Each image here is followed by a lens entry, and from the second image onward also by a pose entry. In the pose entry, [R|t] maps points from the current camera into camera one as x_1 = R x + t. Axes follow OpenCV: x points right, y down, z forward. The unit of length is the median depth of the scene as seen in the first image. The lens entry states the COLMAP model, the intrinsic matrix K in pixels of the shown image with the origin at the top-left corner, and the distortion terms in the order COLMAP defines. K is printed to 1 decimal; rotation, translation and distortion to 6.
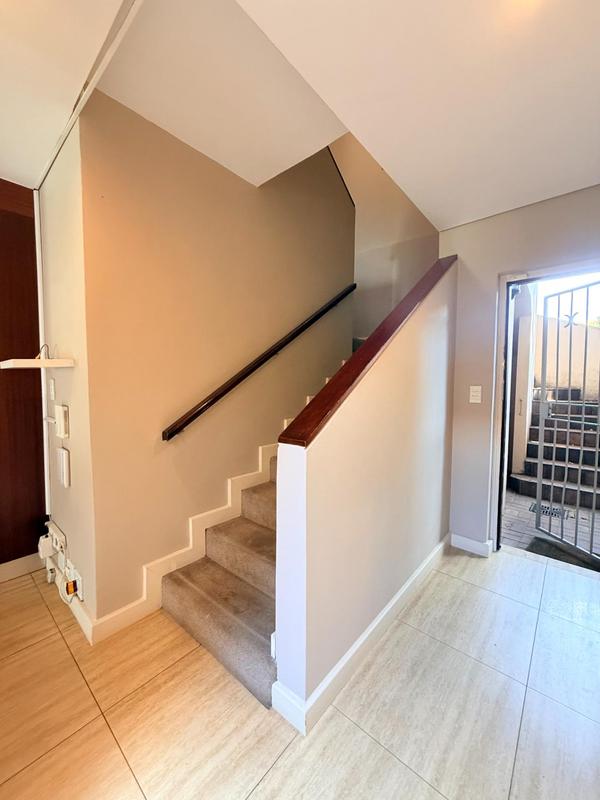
lens RADIAL K [[320.8, 0, 304.1], [0, 320.8, 405.2], [0, 0, 1]] dist [0.003004, 0.000422]
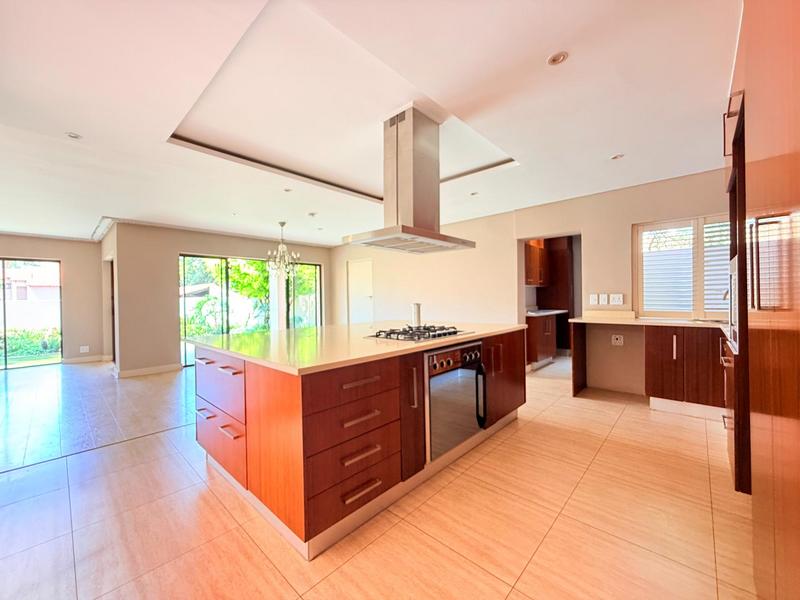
lens RADIAL K [[320.8, 0, 405.1], [0, 320.8, 293.8], [0, 0, 1]] dist [0.003004, 0.000422]
pose [[-0.021044, -0.006733, -0.999756, 0.522320], [-0.055201, 0.998460, -0.005562, -0.030604], [0.998253, 0.055070, -0.021383, 0.621143]]
